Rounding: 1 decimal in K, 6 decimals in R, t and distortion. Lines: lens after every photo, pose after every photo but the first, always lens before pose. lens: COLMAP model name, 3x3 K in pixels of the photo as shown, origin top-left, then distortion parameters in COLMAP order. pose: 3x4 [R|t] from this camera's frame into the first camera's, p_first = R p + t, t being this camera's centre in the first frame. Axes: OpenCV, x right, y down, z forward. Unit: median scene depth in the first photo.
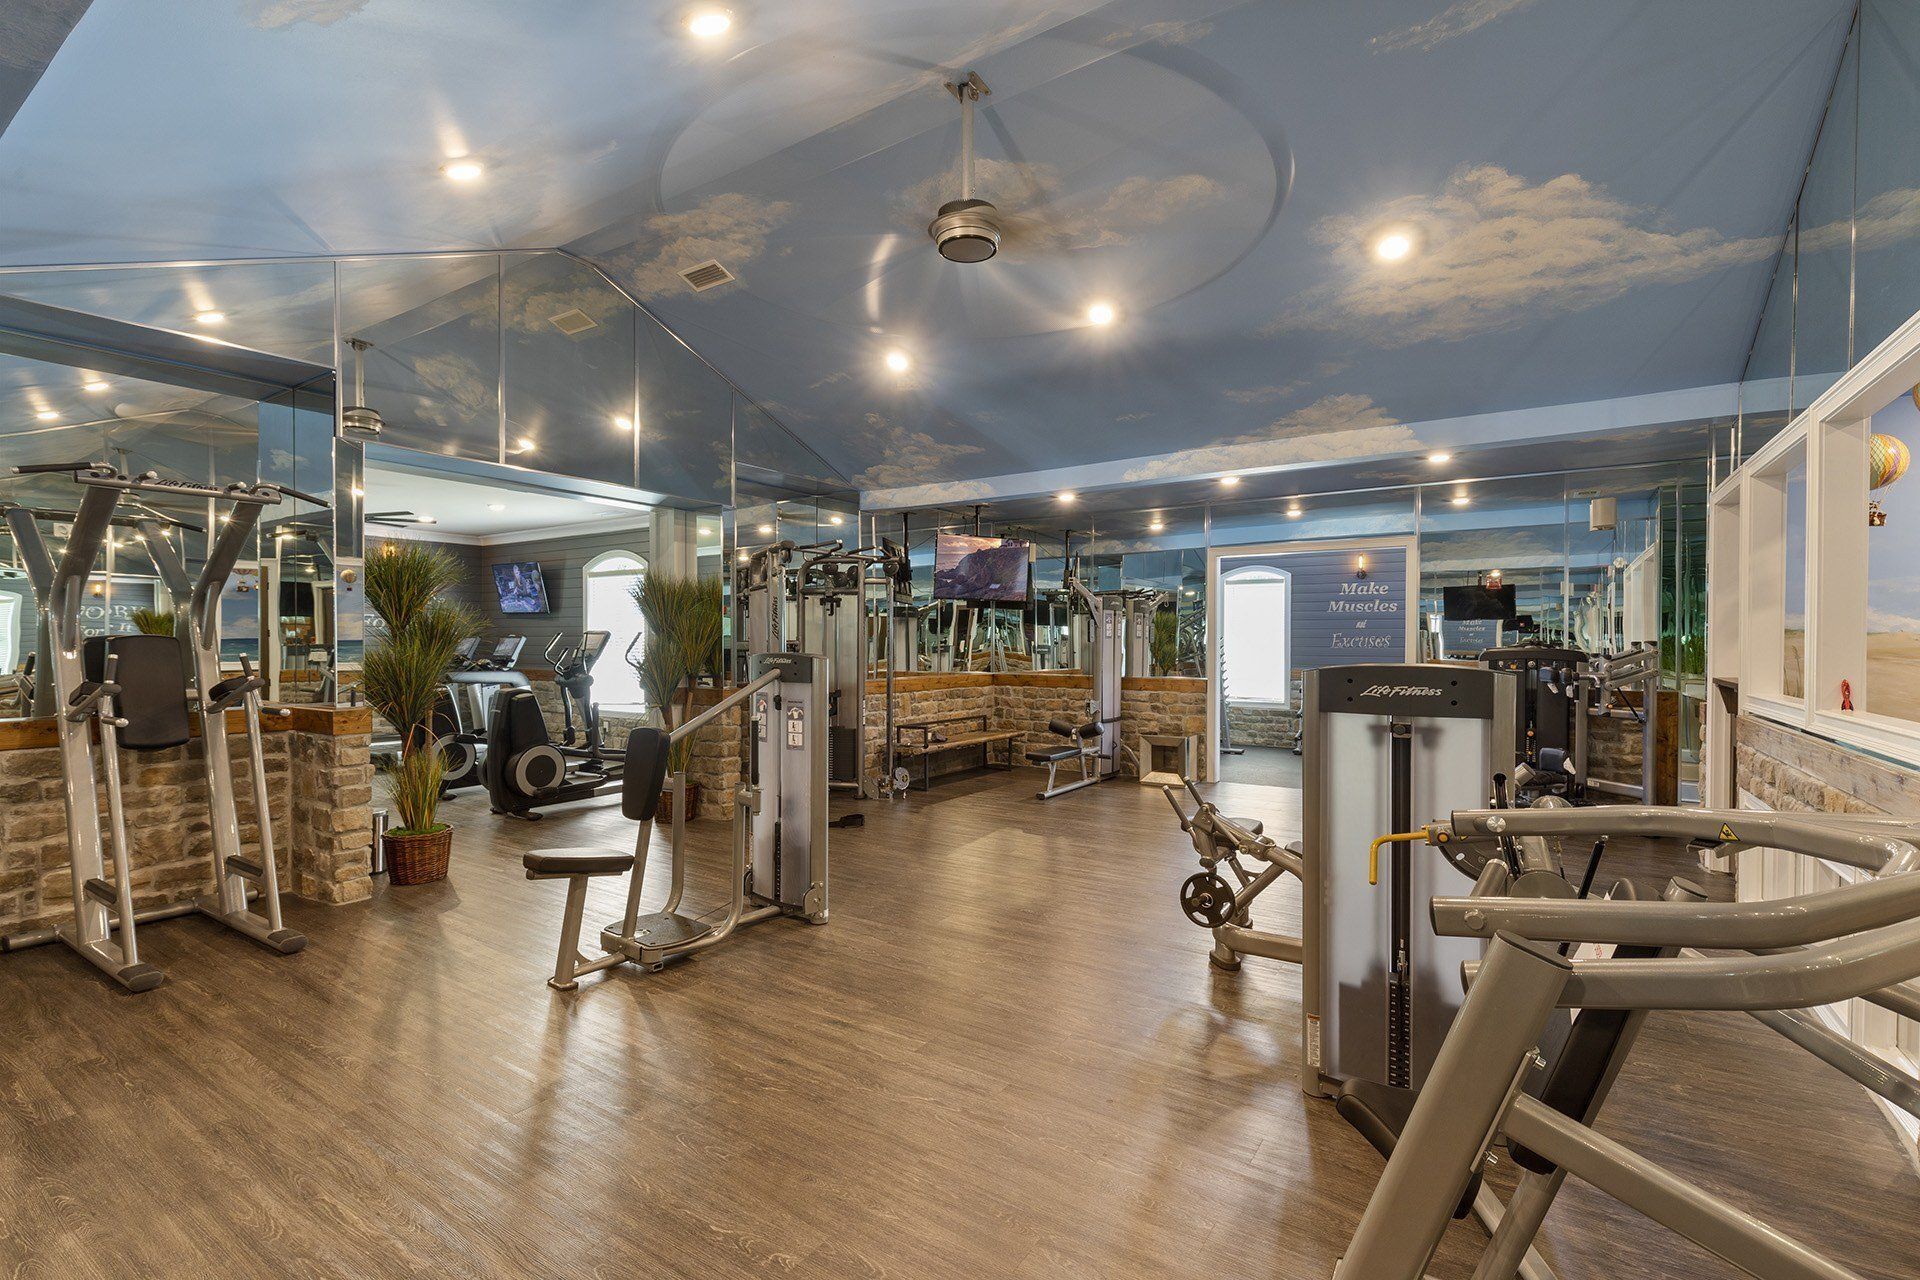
lens RADIAL K [[875.2, 0, 956.8], [0, 875.2, 641.3], [0, 0, 1]] dist [-0.001237, -0.000117]
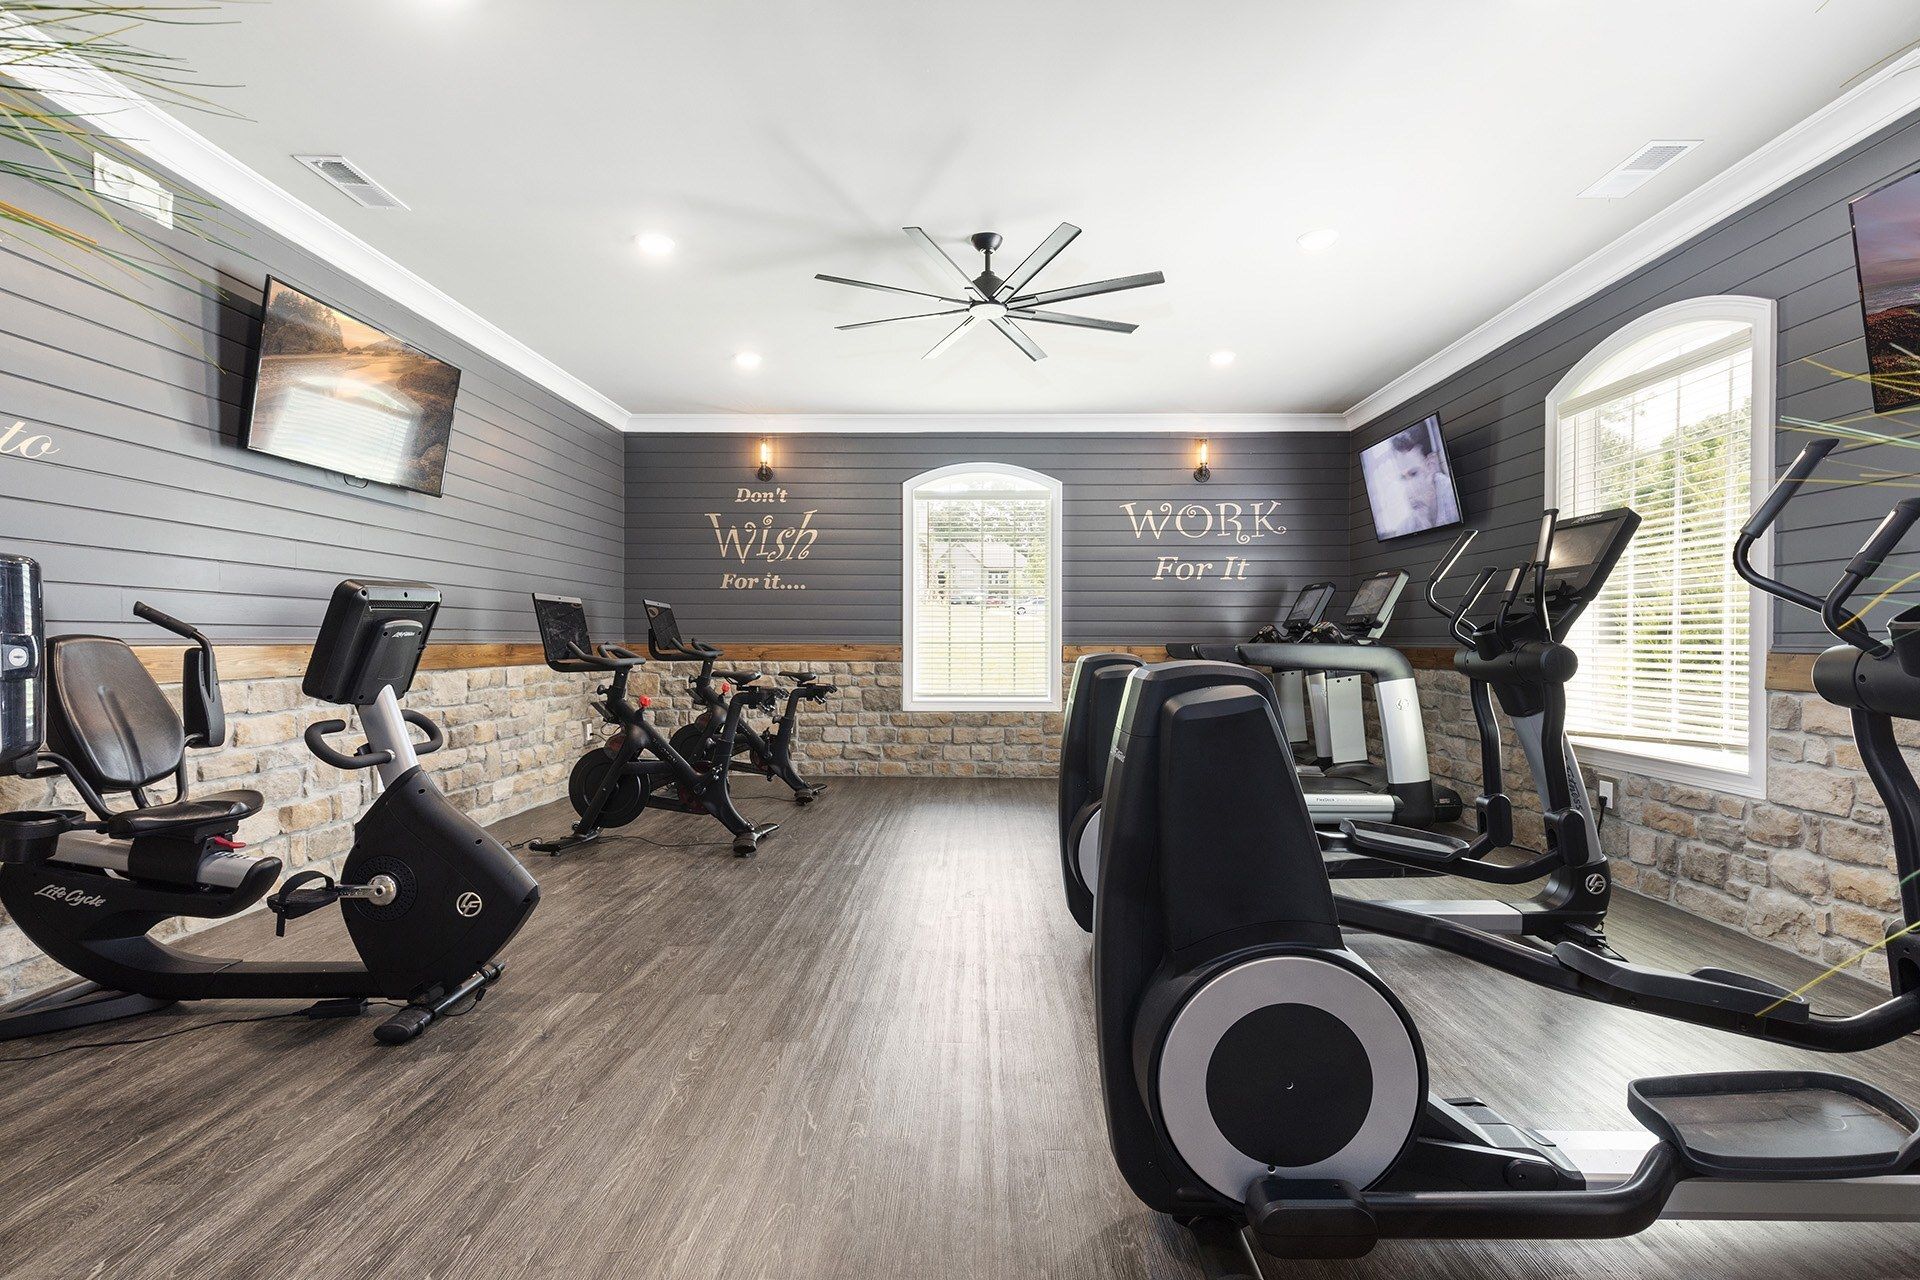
lens RADIAL K [[875.2, 0, 962.5], [0, 875.2, 639.8], [0, 0, 1]] dist [-0.001237, -0.000117]
pose [[0.546046, 0.007283, -0.837723, -0.235681], [-0.011548, 0.999933, 0.001166, 0.033047], [0.837676, 0.009037, 0.546093, 0.556328]]
